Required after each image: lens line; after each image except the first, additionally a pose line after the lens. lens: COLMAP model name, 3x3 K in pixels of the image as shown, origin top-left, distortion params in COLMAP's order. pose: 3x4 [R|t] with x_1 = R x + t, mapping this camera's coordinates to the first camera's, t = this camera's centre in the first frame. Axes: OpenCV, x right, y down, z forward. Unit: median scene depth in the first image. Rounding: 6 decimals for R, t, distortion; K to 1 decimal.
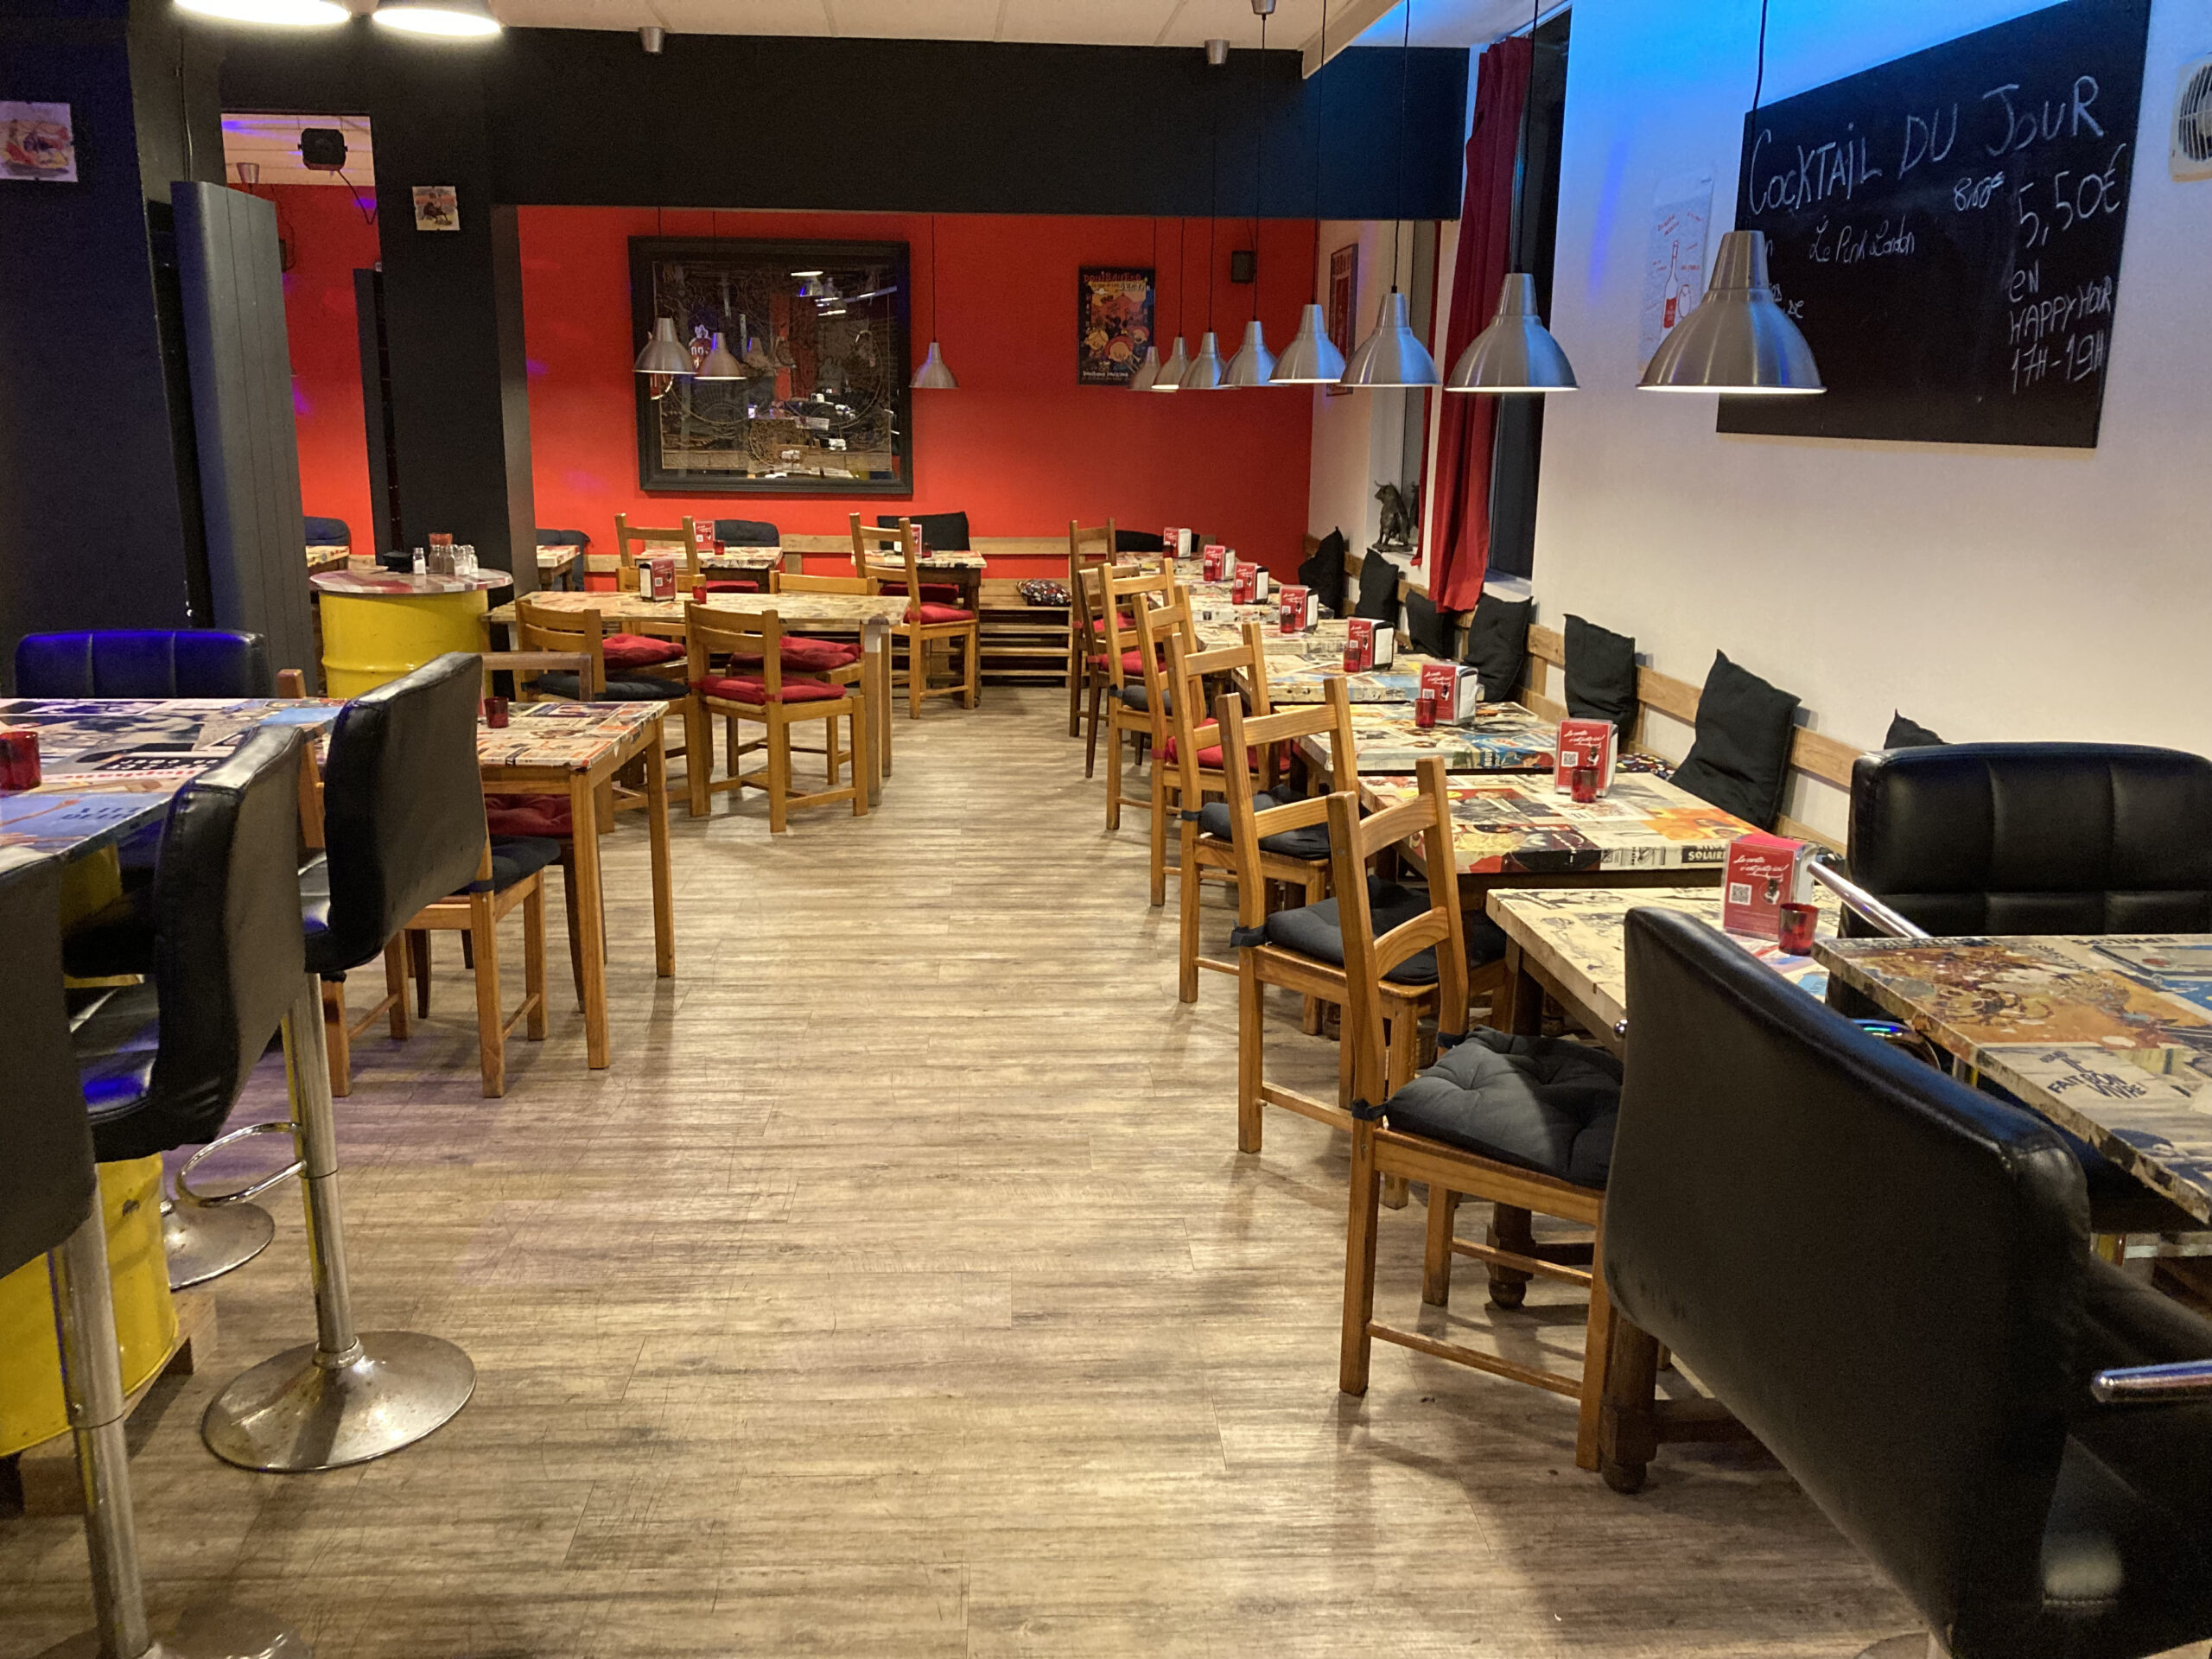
lens RADIAL K [[1795.6, 0, 1104.3], [0, 1795.6, 829.7], [0, 0, 1]] dist [0.003904, -0.026326]
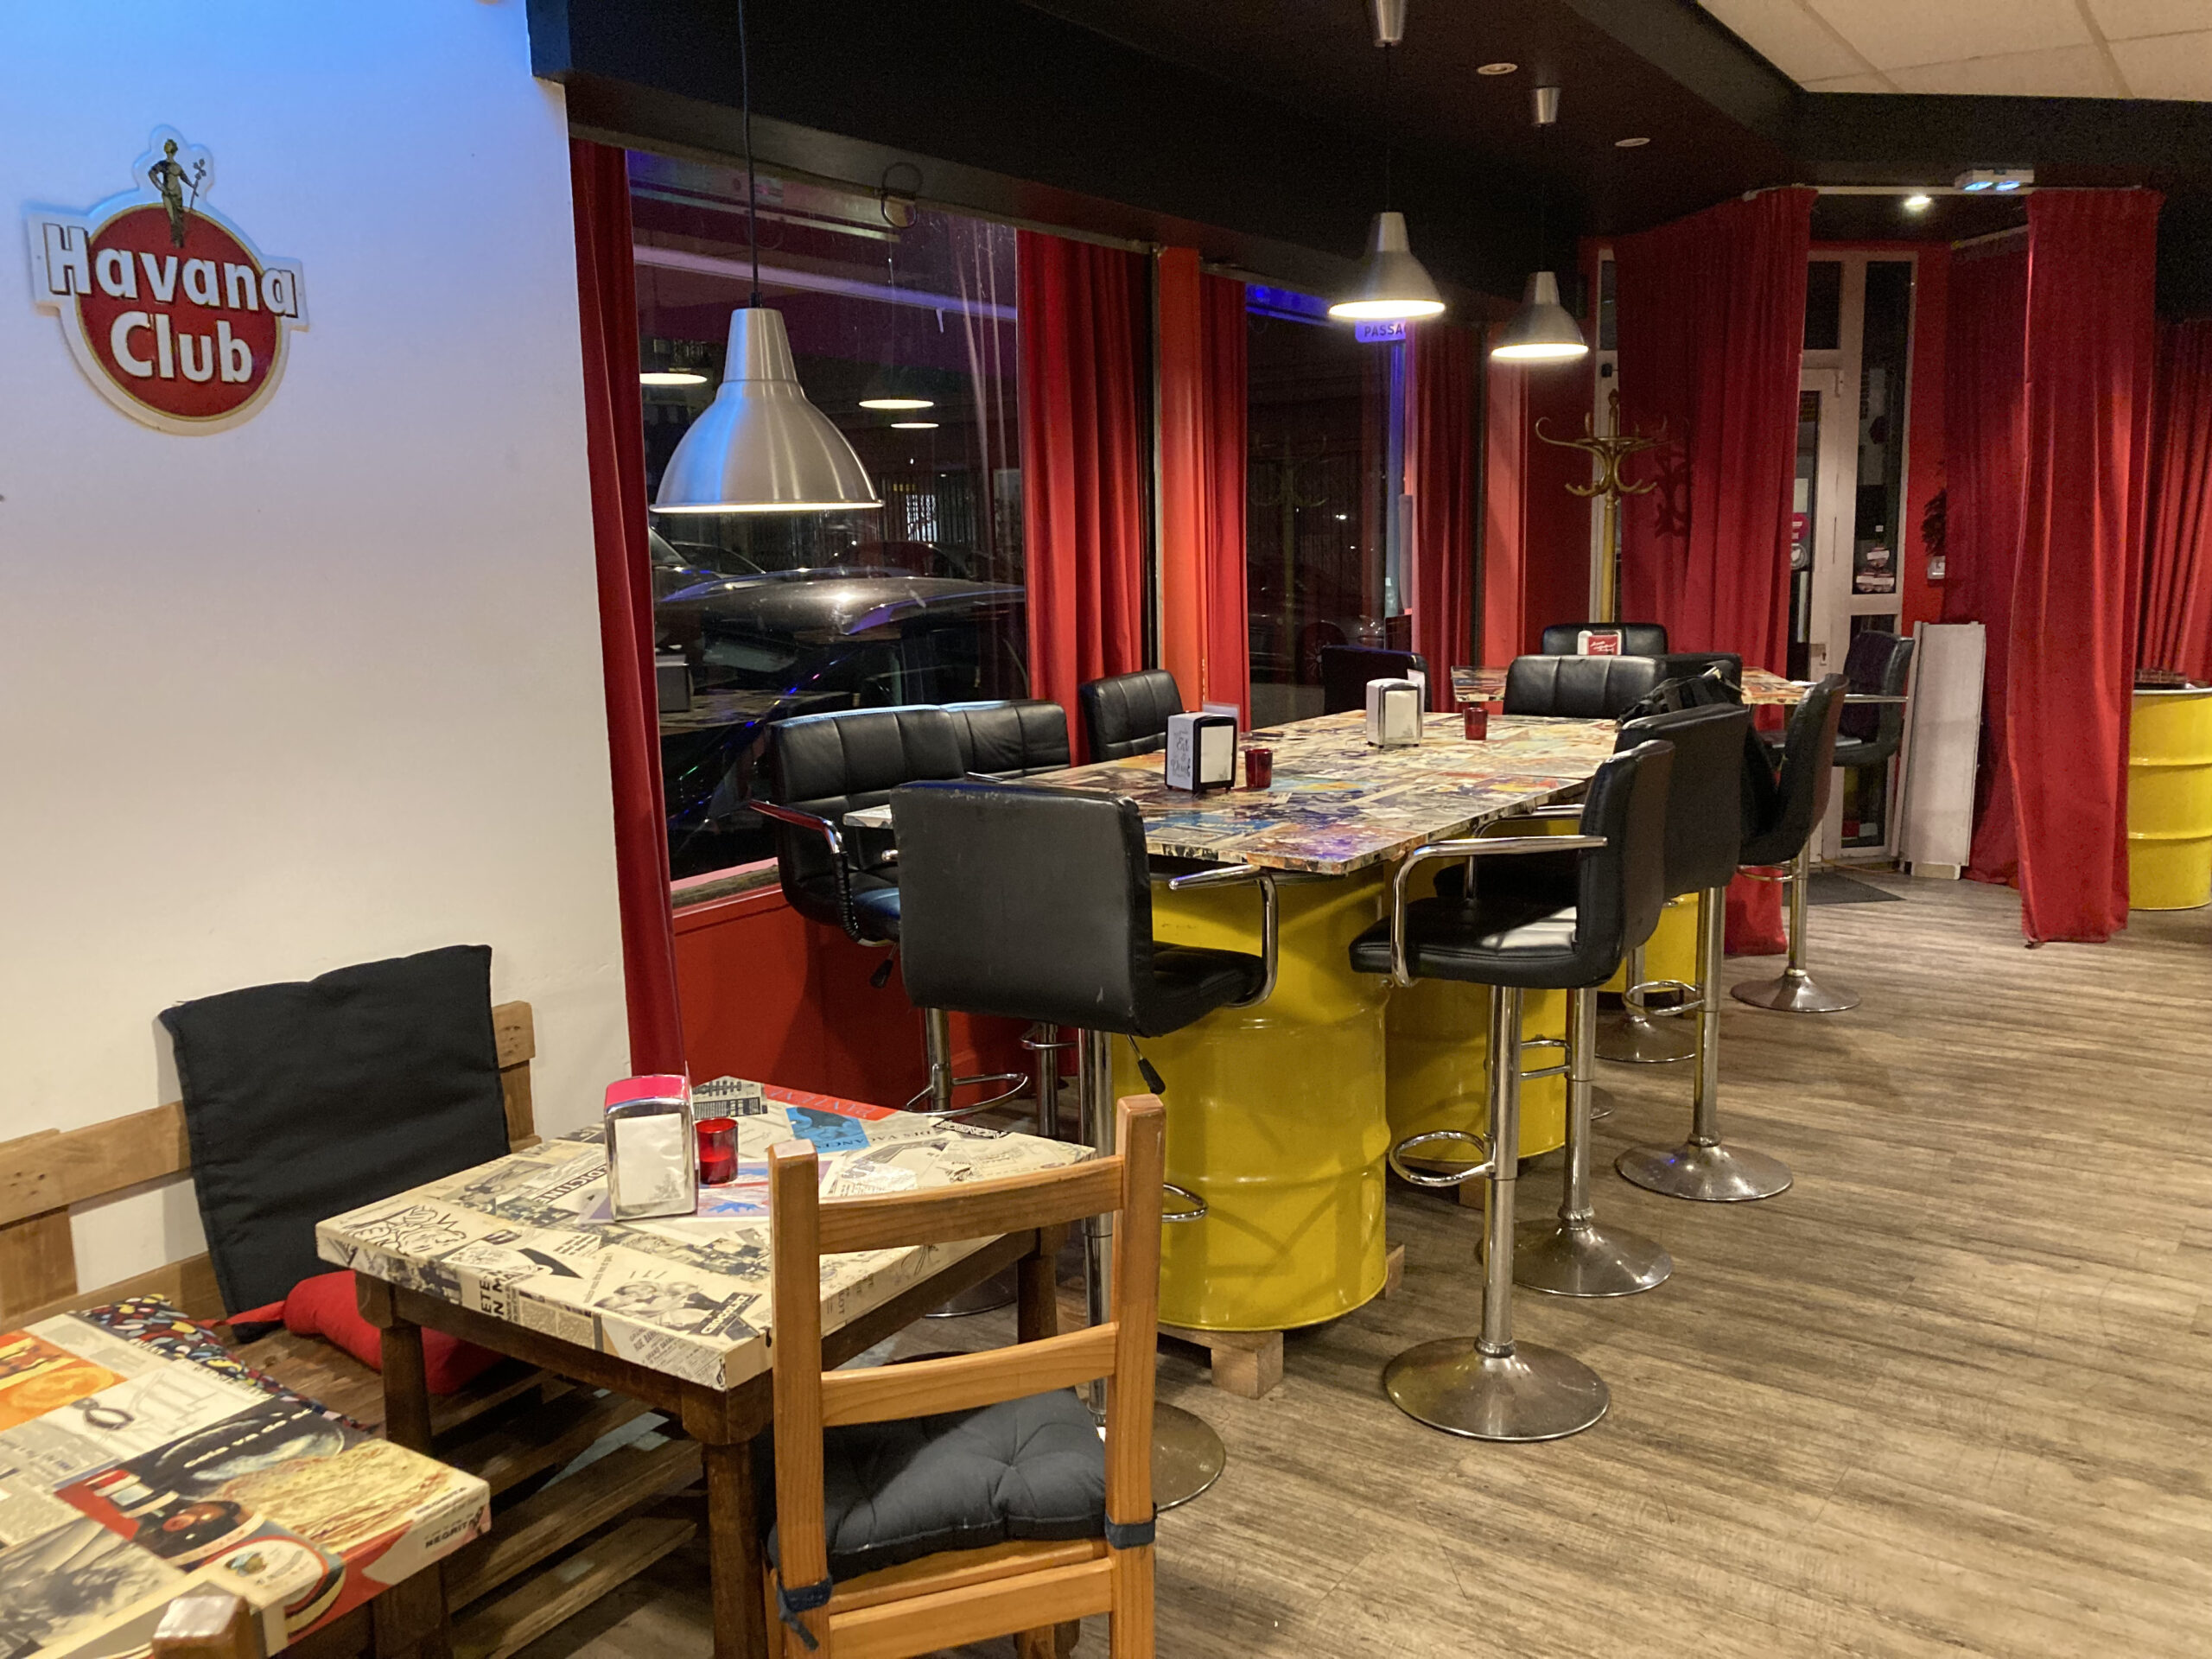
lens RADIAL K [[1795.6, 0, 1107.8], [0, 1795.6, 831.6], [0, 0, 1]] dist [0.003904, -0.026326]
pose [[-0.800240, -0.092768, 0.592461, -0.220669], [0.150285, 0.925411, 0.347893, -0.312603], [-0.580543, 0.367436, -0.726609, 1.305843]]
